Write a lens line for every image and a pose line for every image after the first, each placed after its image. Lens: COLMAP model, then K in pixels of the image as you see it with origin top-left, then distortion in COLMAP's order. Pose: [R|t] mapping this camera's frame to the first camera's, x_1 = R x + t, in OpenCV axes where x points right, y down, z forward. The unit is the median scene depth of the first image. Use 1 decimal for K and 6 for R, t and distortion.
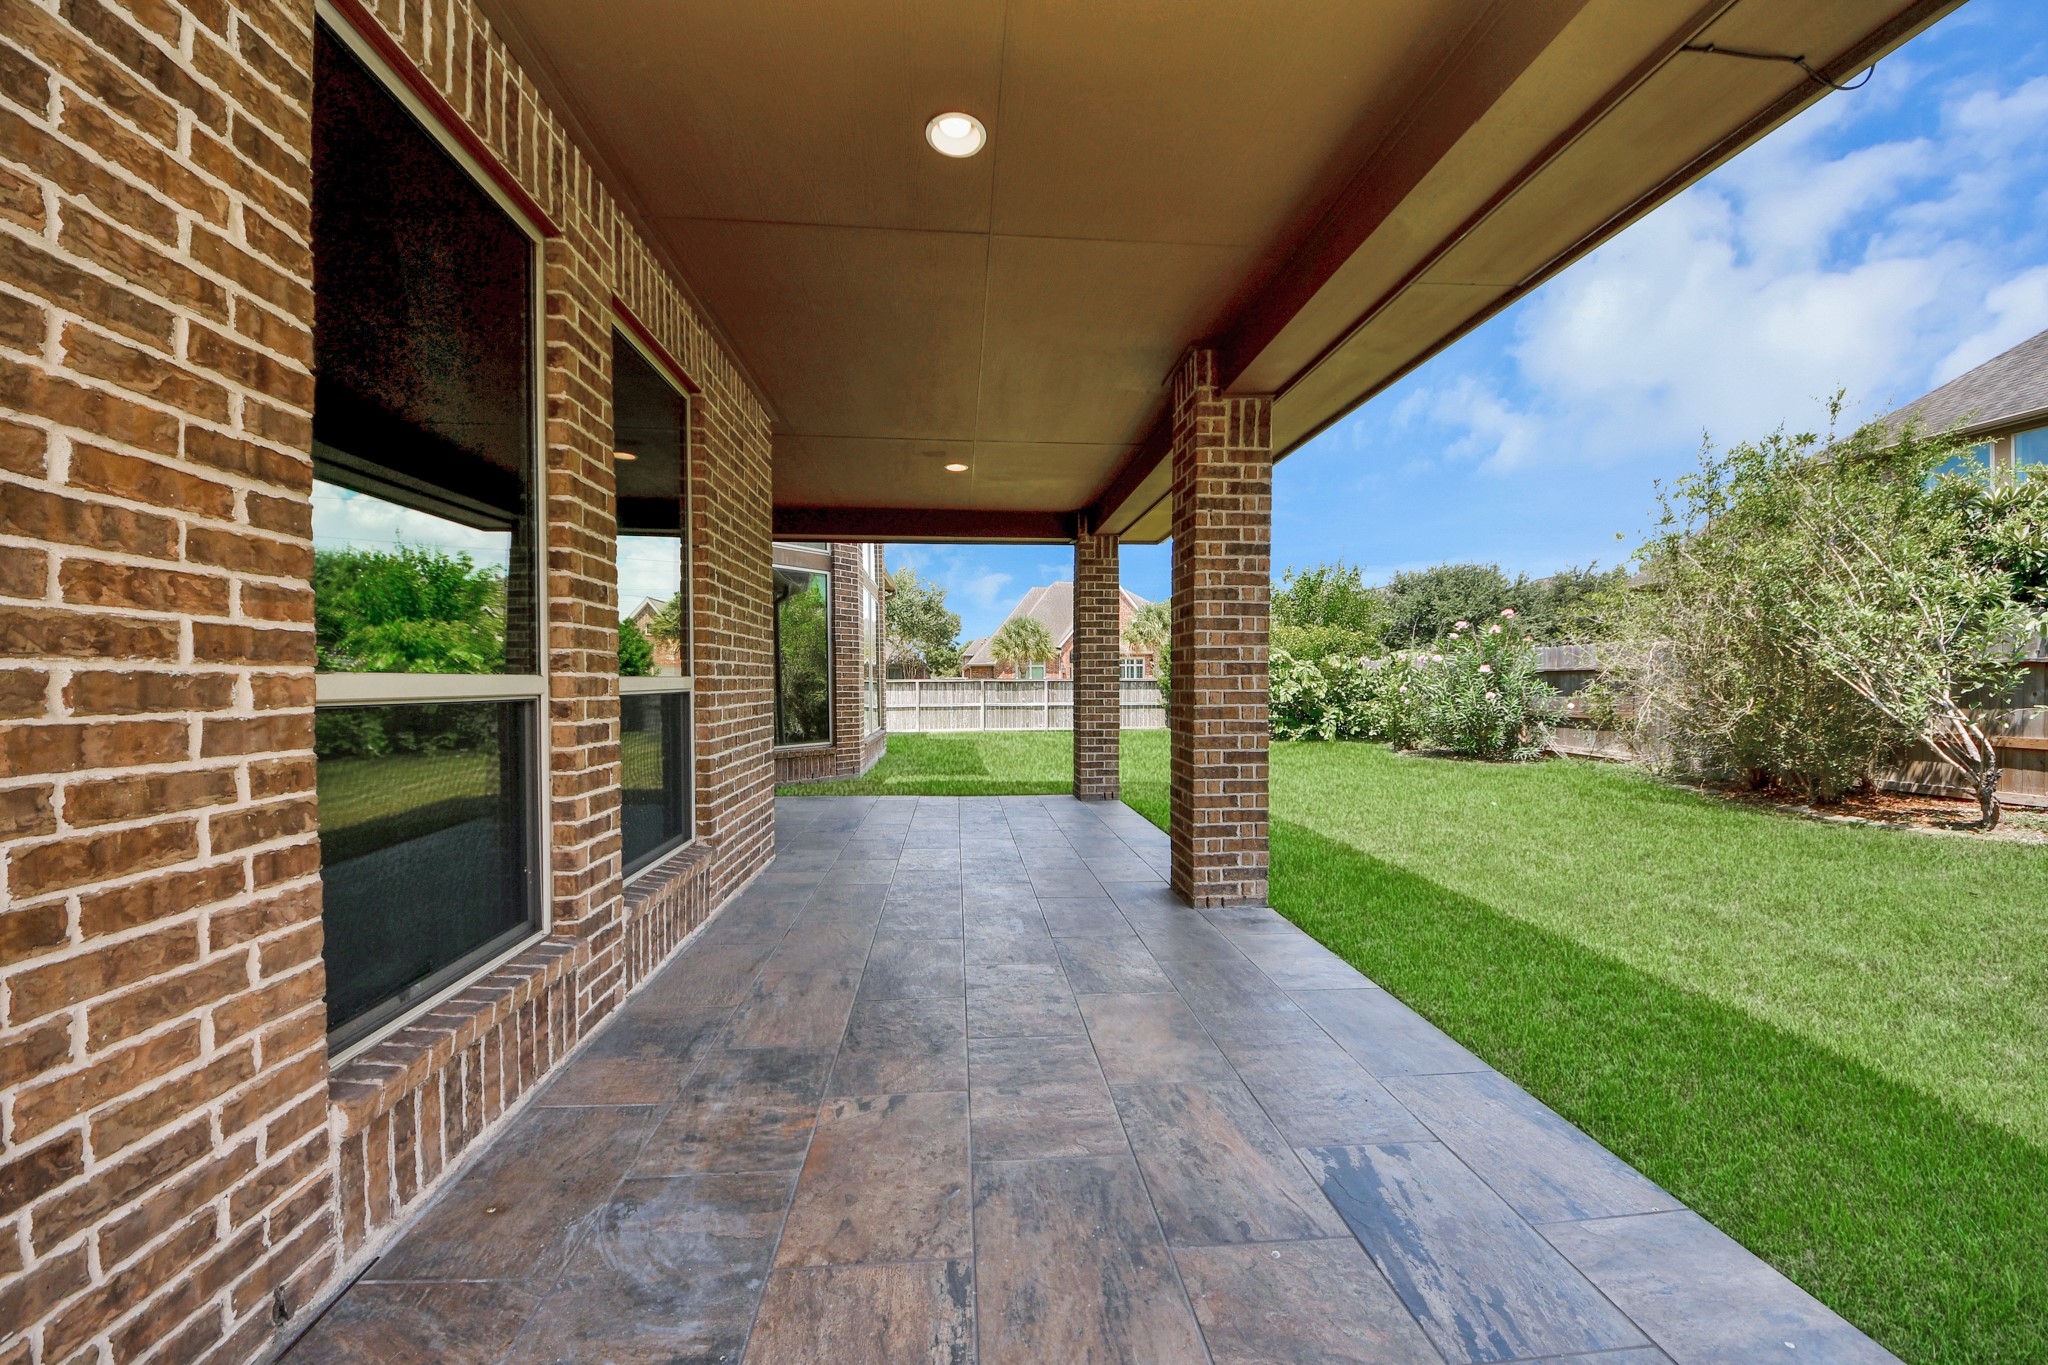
lens RADIAL K [[716.8, 0, 1012.9], [0, 716.8, 691.5], [0, 0, 1]] dist [0.042010, -0.016821]
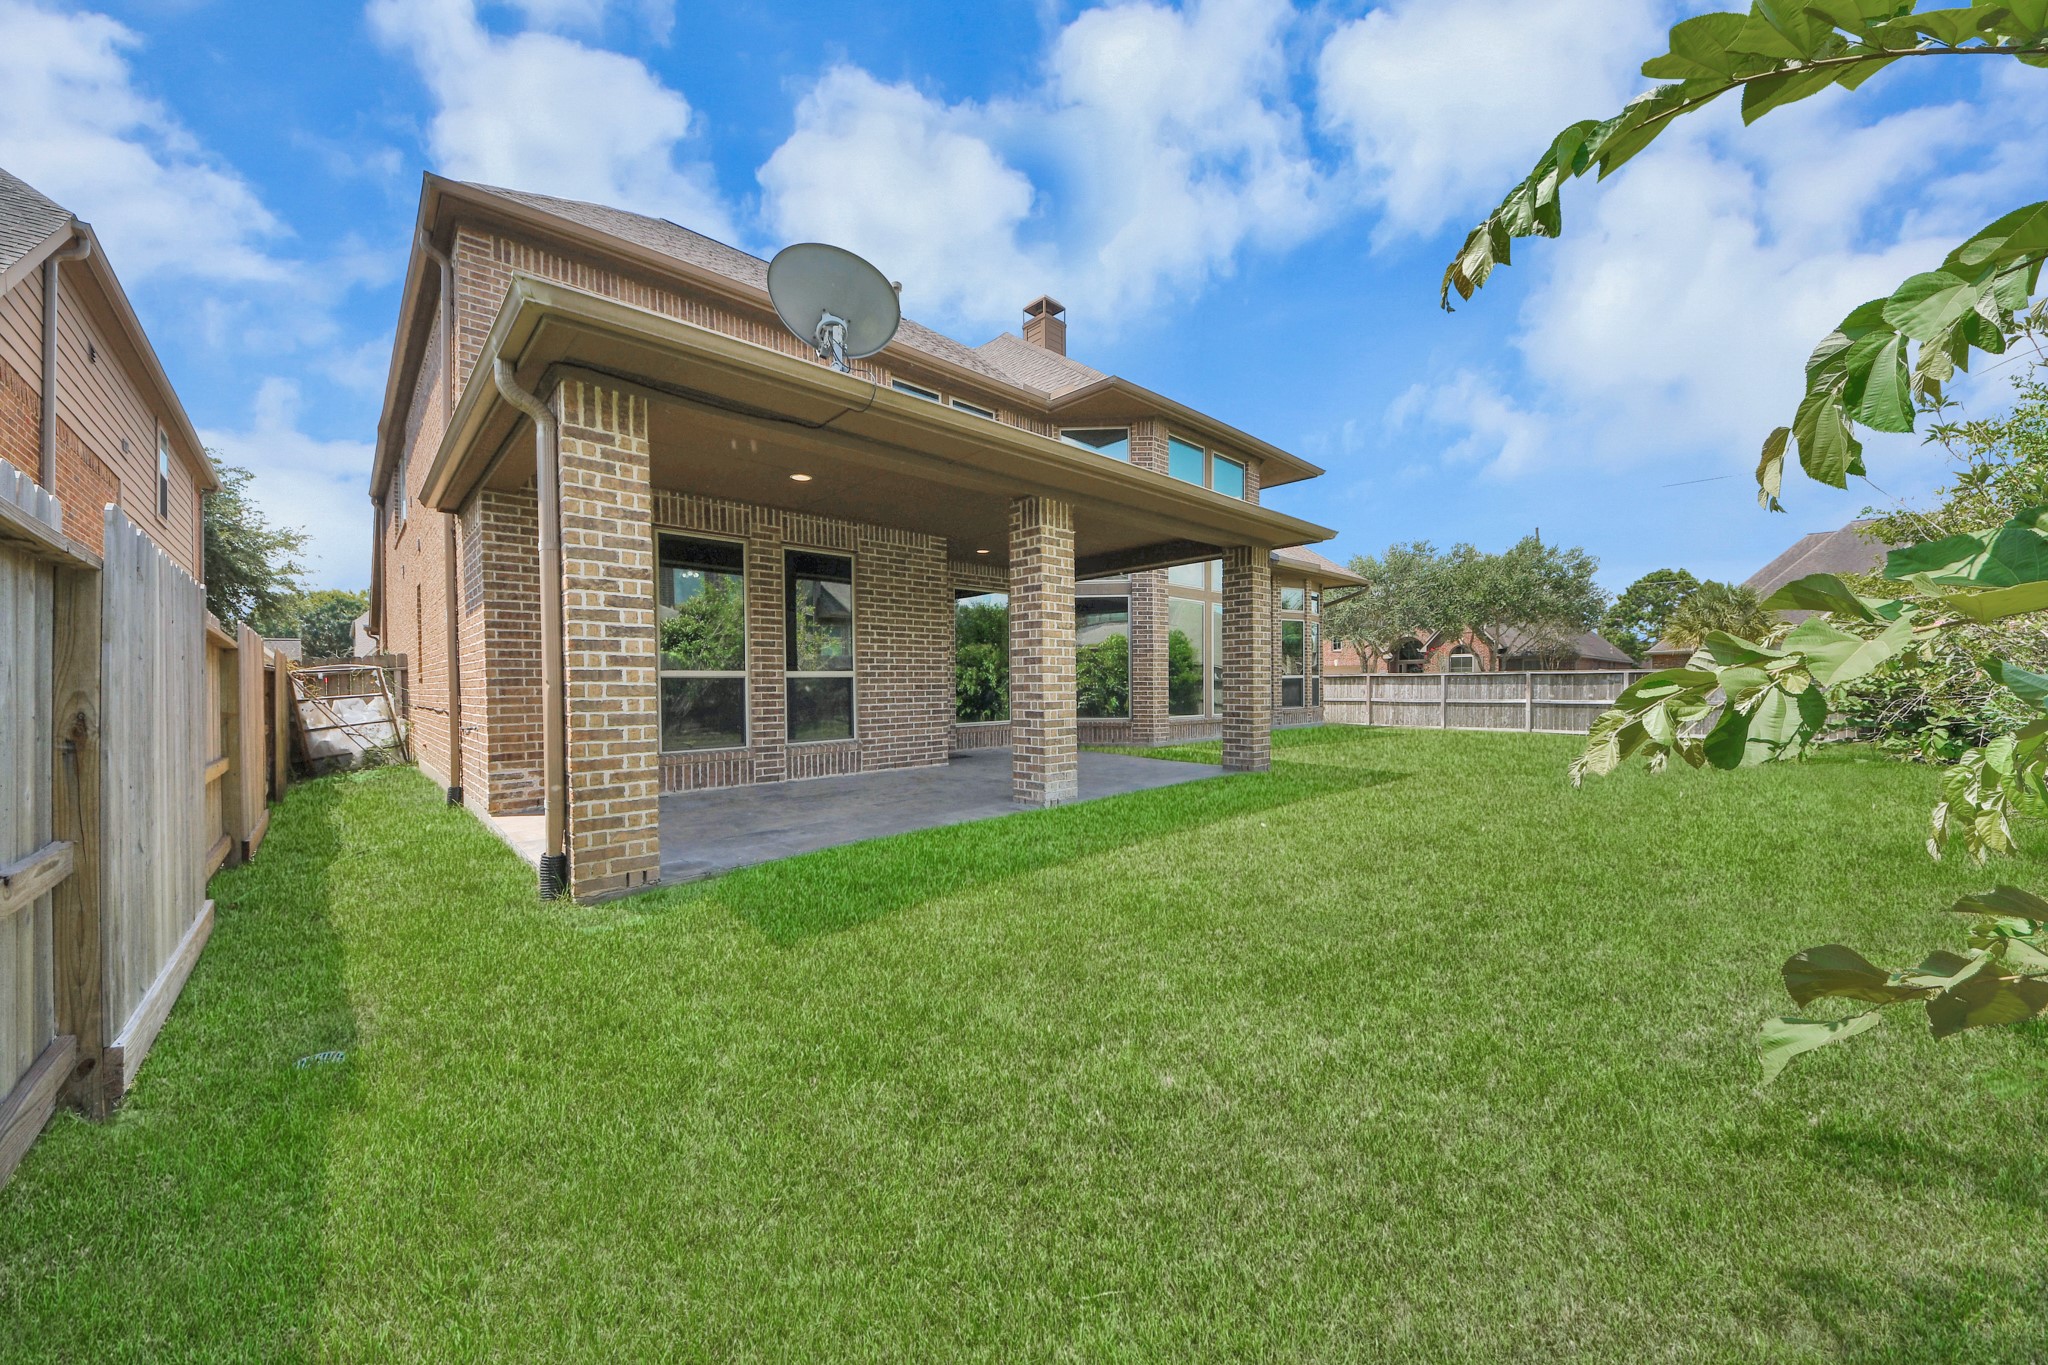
lens RADIAL K [[716.8, 0, 1012.9], [0, 716.8, 691.5], [0, 0, 1]] dist [0.042010, -0.016821]
pose [[0.616970, 0.004453, -0.786974, 1.589160], [-0.002919, 0.999990, 0.003370, 0.032981], [0.786981, 0.000218, 0.616977, -0.047472]]
